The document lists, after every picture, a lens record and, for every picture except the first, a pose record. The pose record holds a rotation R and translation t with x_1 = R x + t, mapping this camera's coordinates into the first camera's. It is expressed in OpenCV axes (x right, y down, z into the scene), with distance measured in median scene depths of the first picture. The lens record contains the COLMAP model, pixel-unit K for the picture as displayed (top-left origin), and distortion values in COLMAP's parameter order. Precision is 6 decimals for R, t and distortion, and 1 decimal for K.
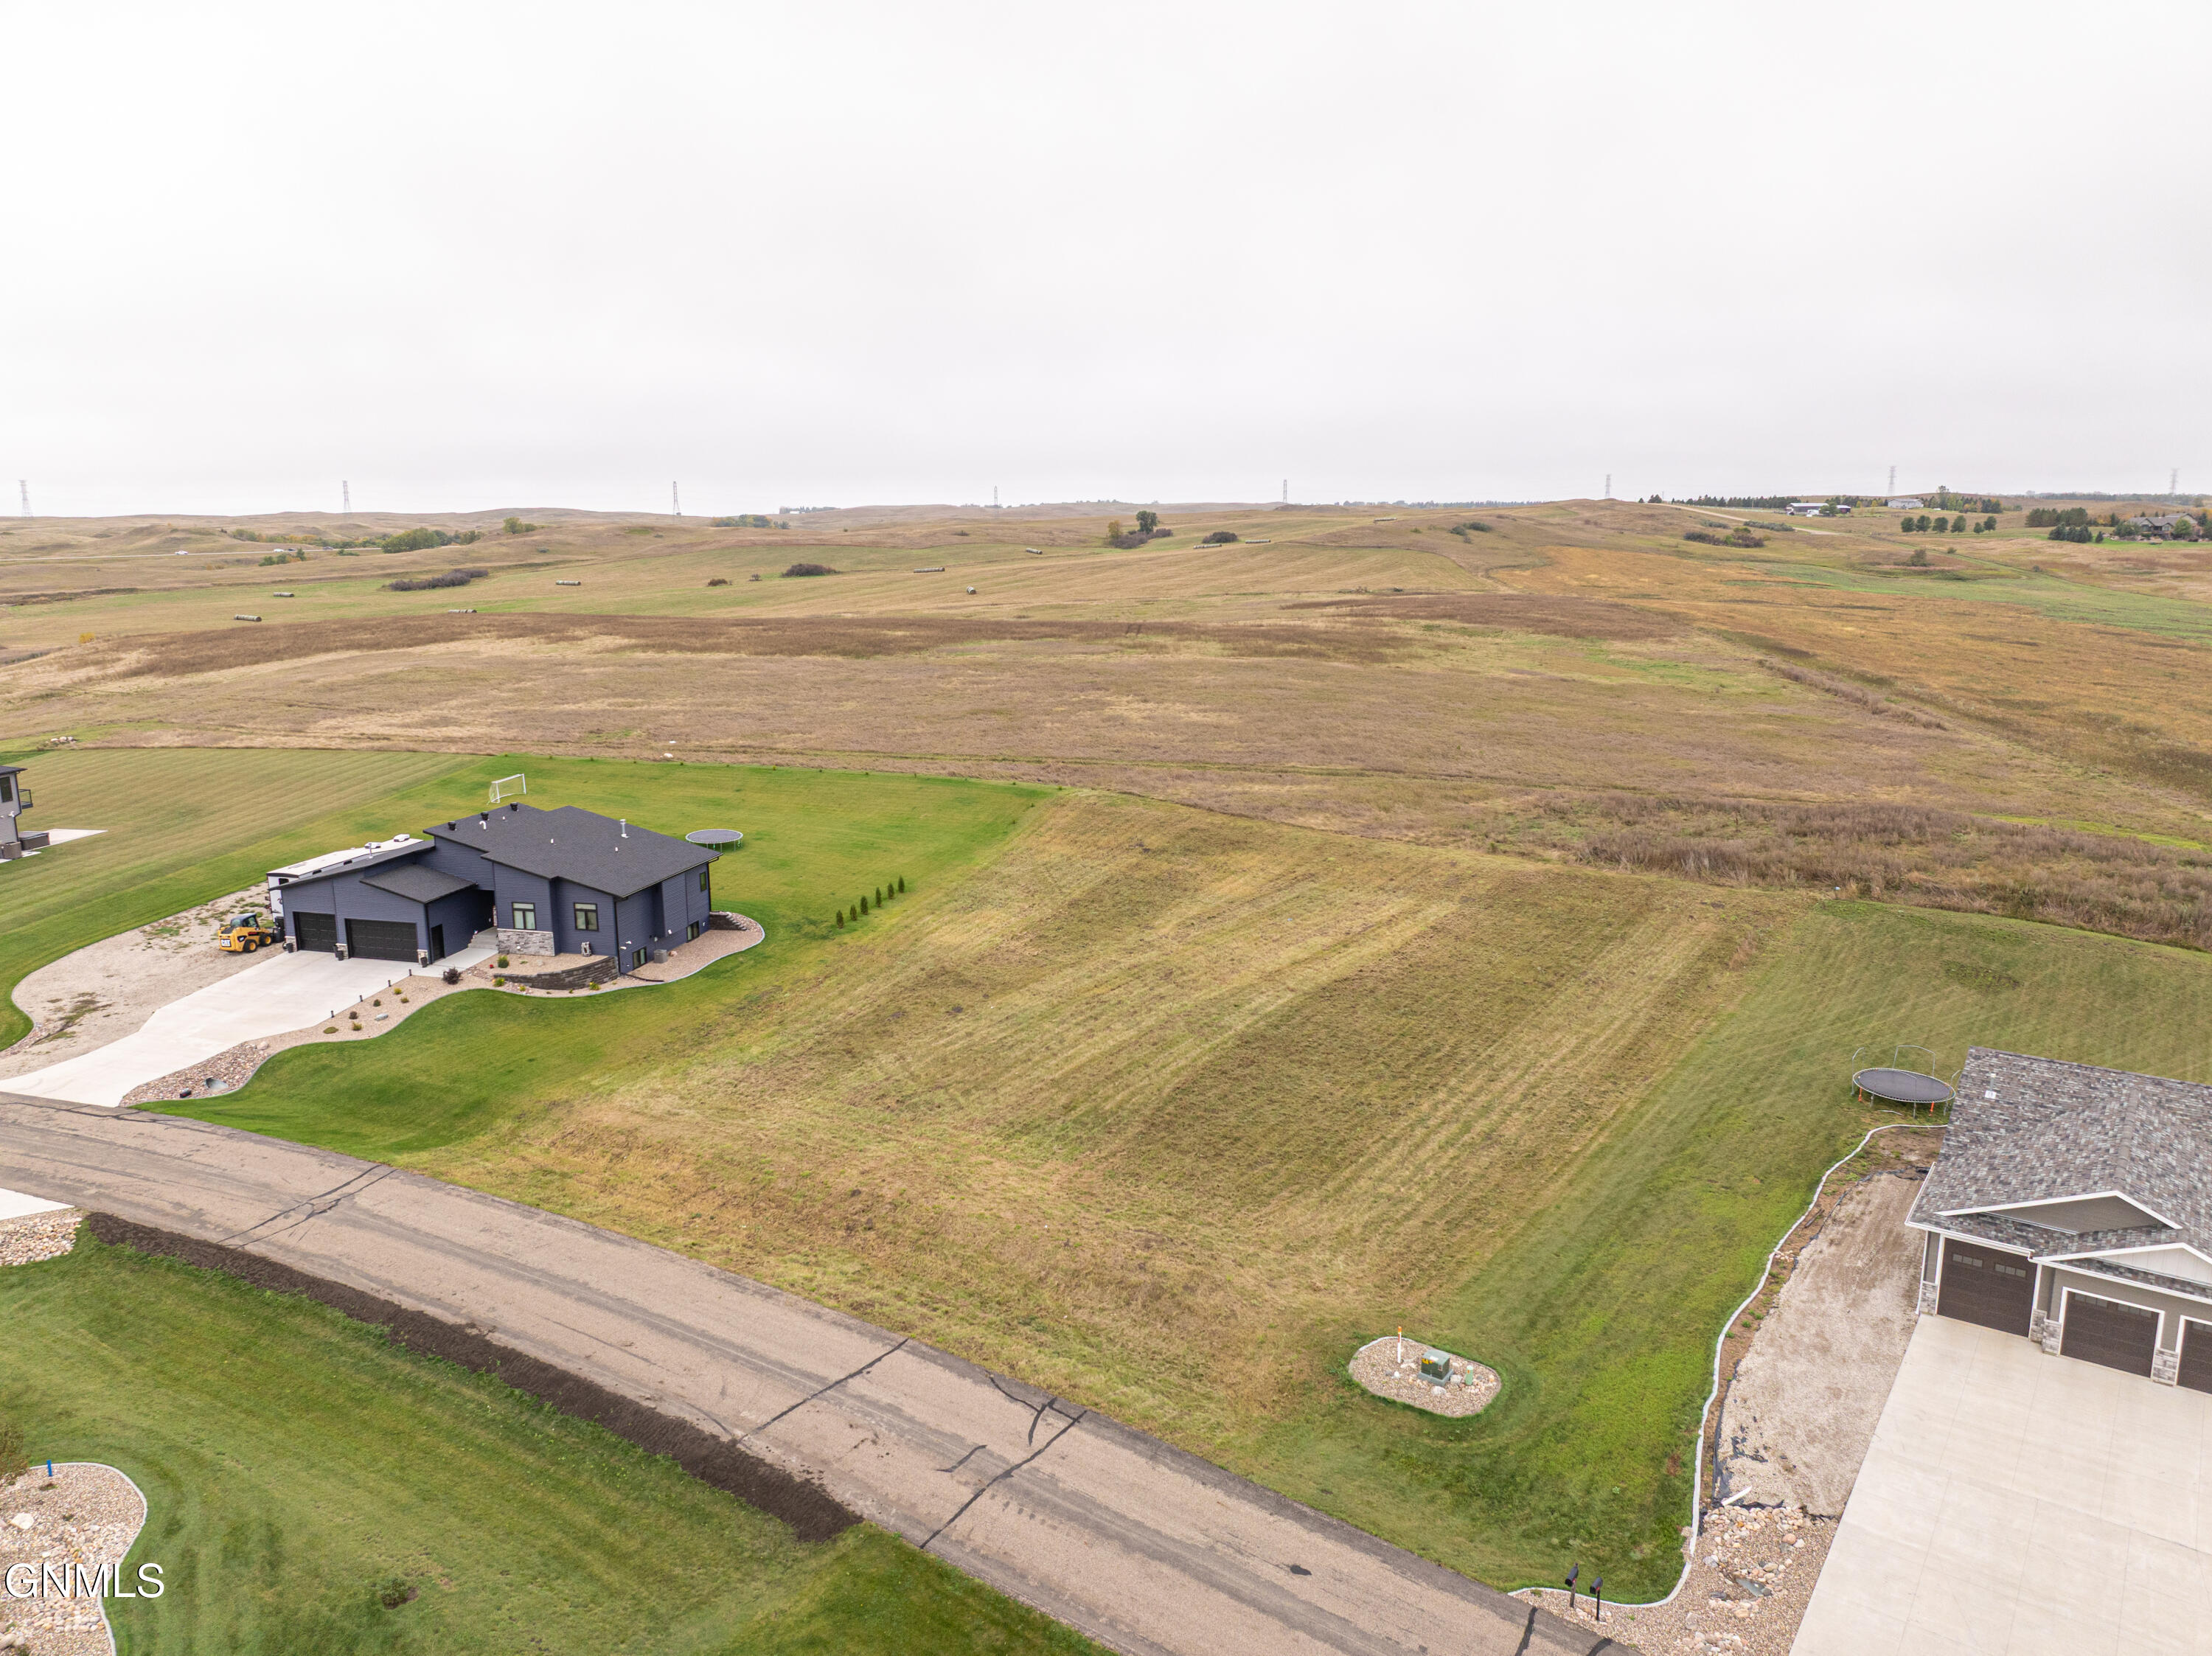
lens RADIAL K [[1555.7, 0, 1107.1], [0, 1555.7, 821.4], [0, 0, 1]] dist [-0.034153, -0.006004]
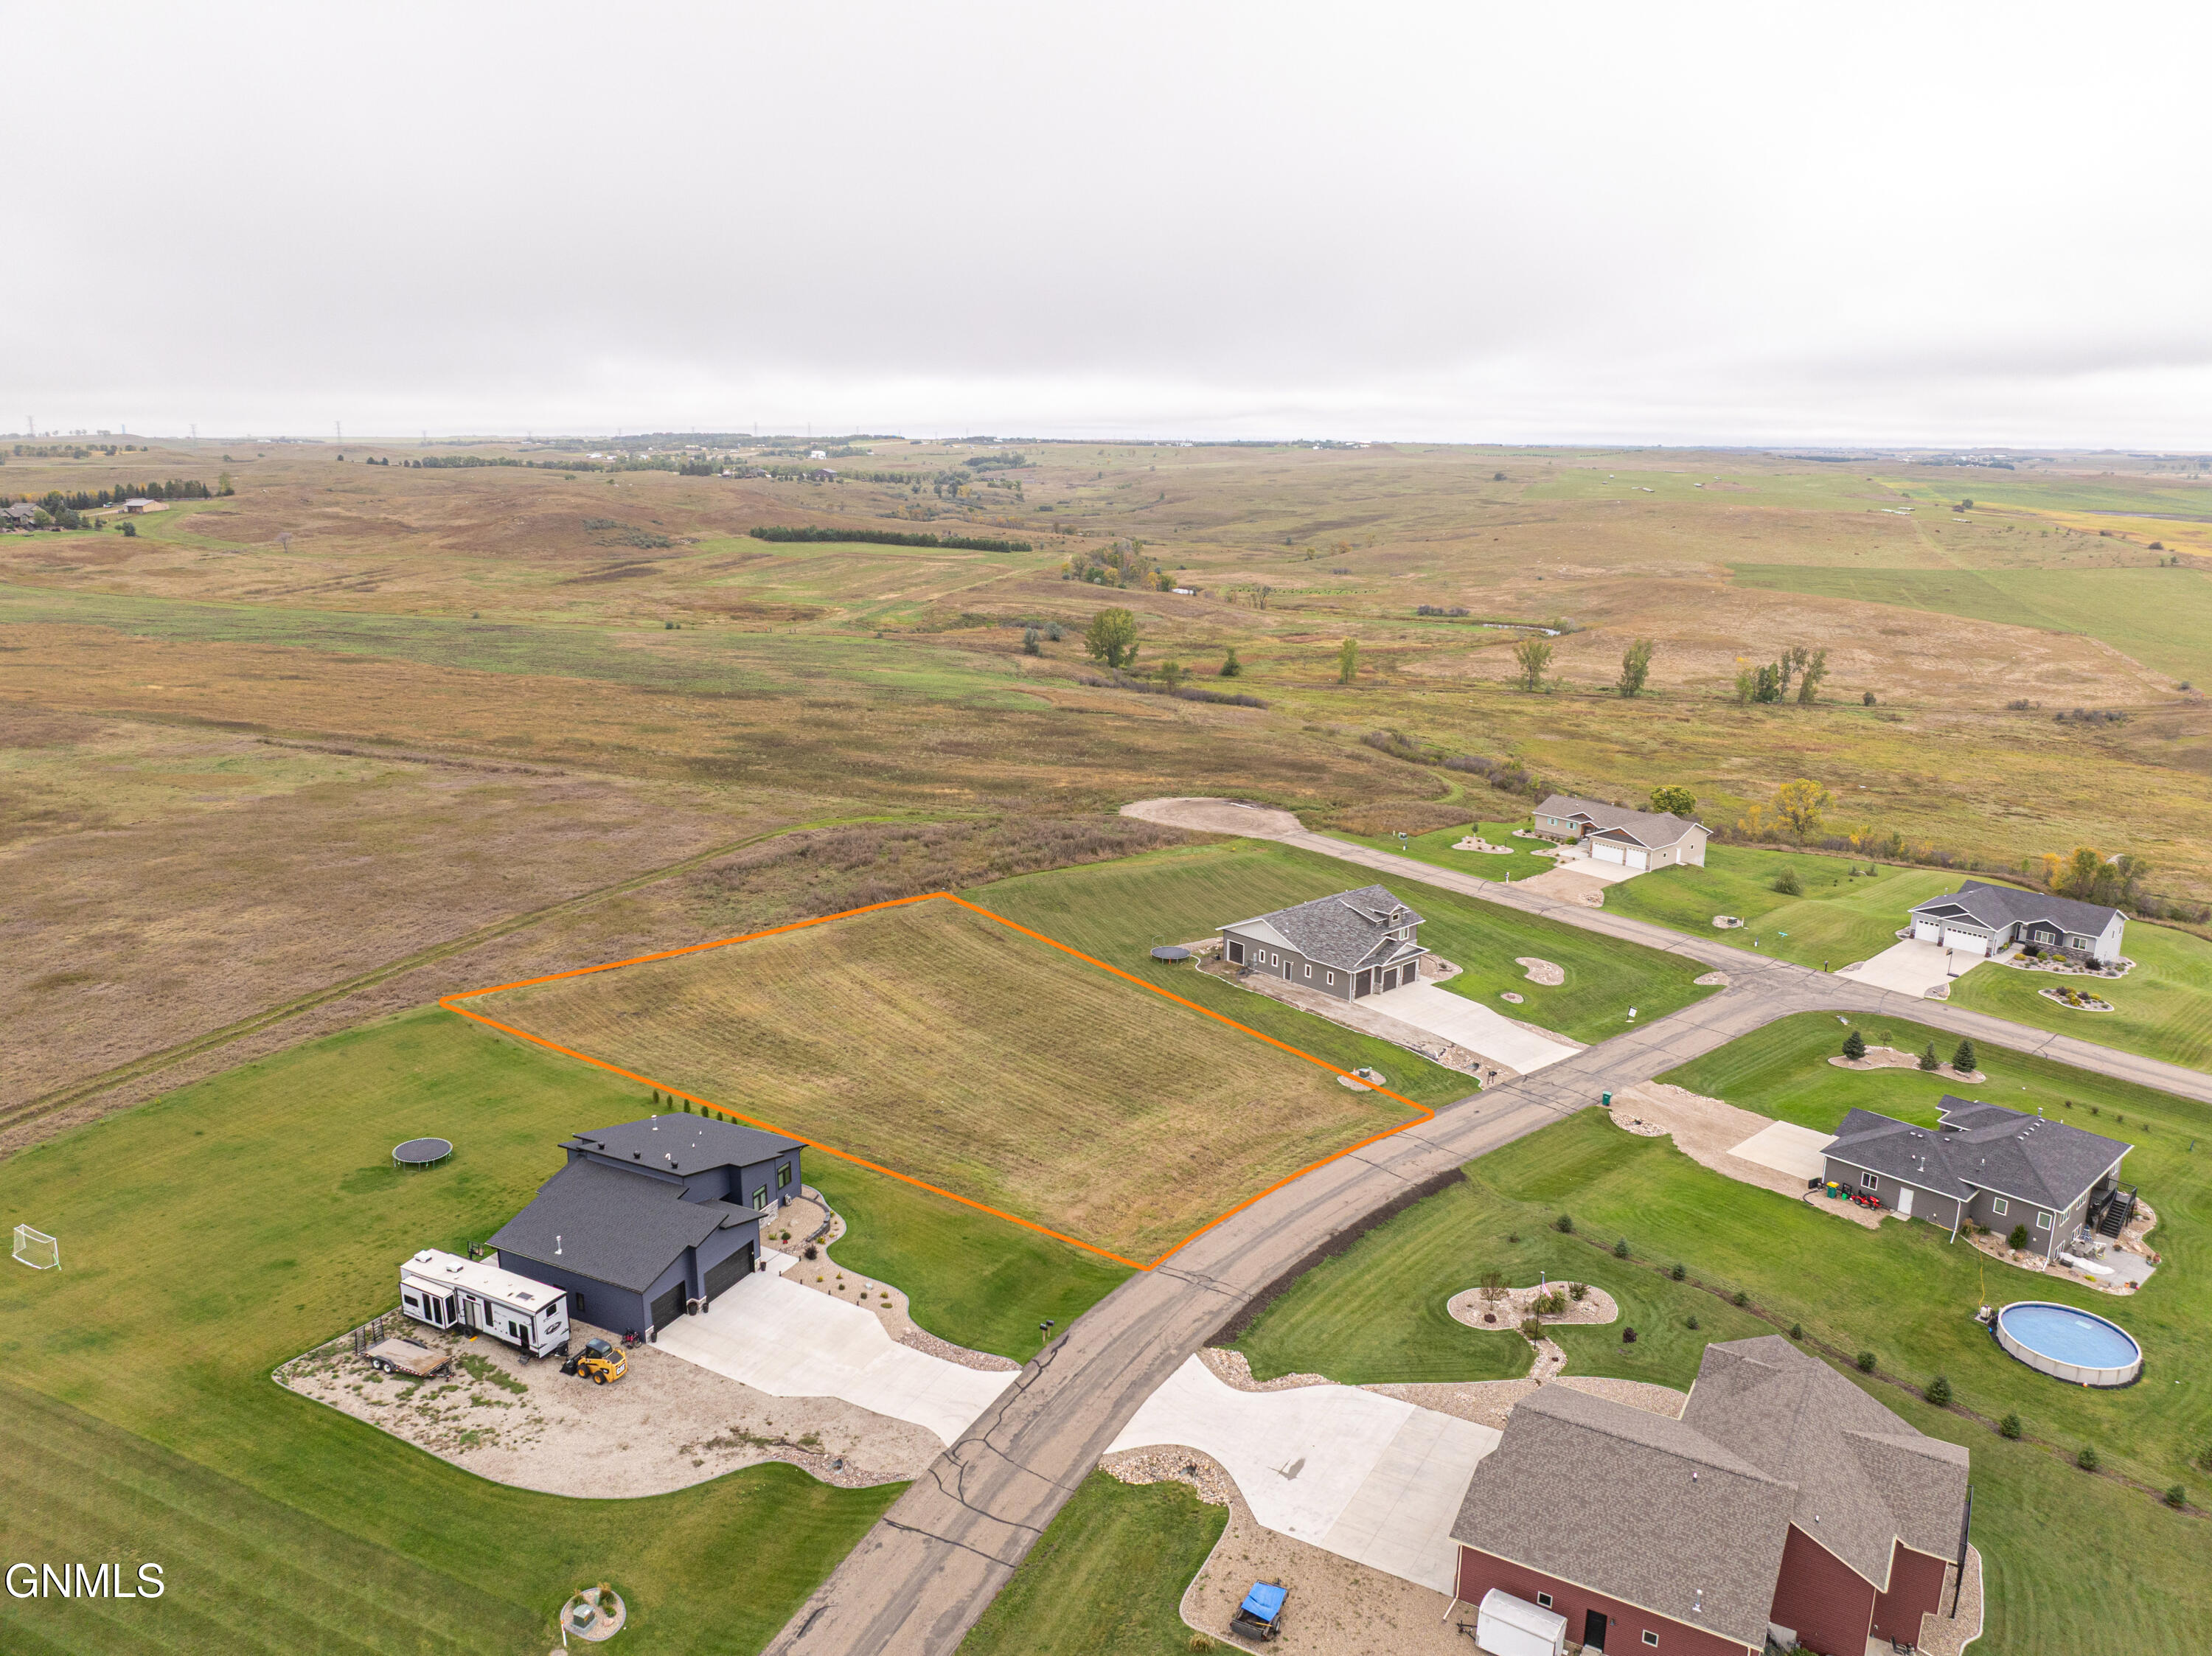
lens RADIAL K [[1555.7, 0, 1107.1], [0, 1555.7, 821.4], [0, 0, 1]] dist [-0.034153, -0.006004]
pose [[0.202468, -0.226034, 0.952846, -1.668854], [0.178864, 0.965166, 0.190950, -0.478005], [-0.962816, 0.131768, 0.235845, 0.506666]]
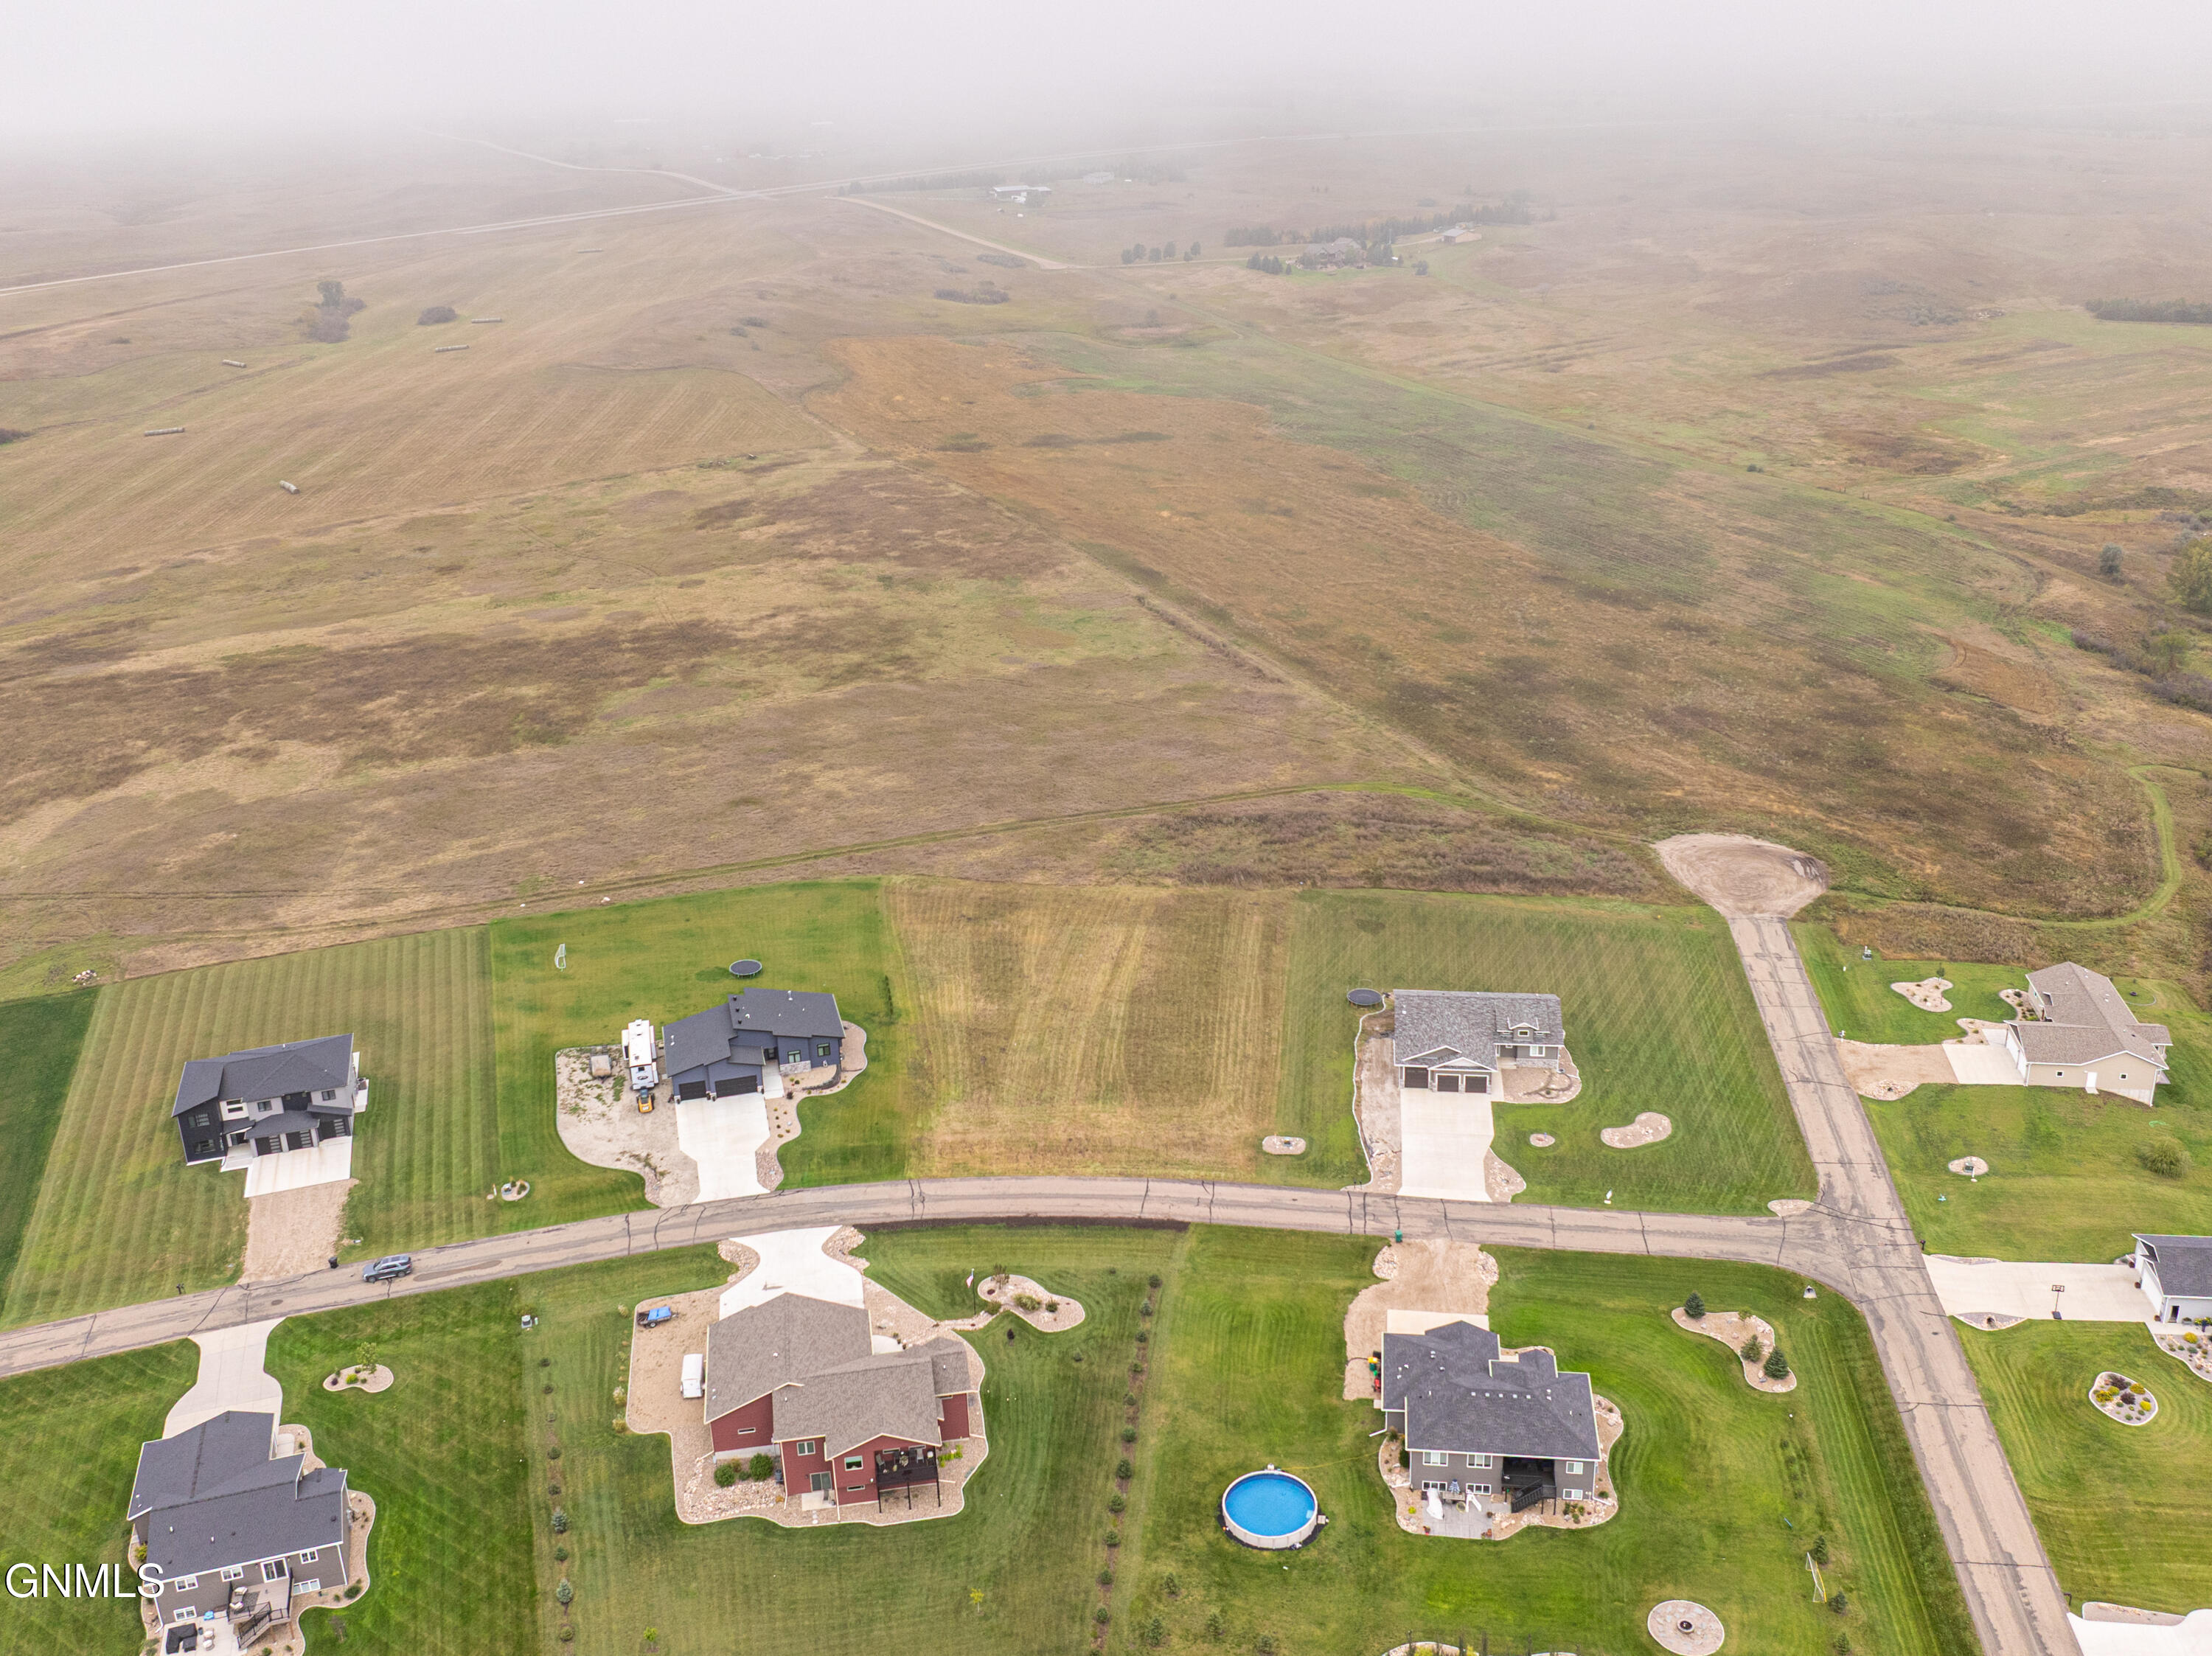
lens RADIAL K [[1962.5, 0, 1104.7], [0, 1962.5, 717.3], [0, 0, 1]] dist [-0.022963, -0.022139]
pose [[0.875840, -0.179304, 0.448056, -1.328469], [0.118400, 0.979878, 0.160685, -0.909641], [-0.467852, -0.087685, 0.879446, -1.761689]]
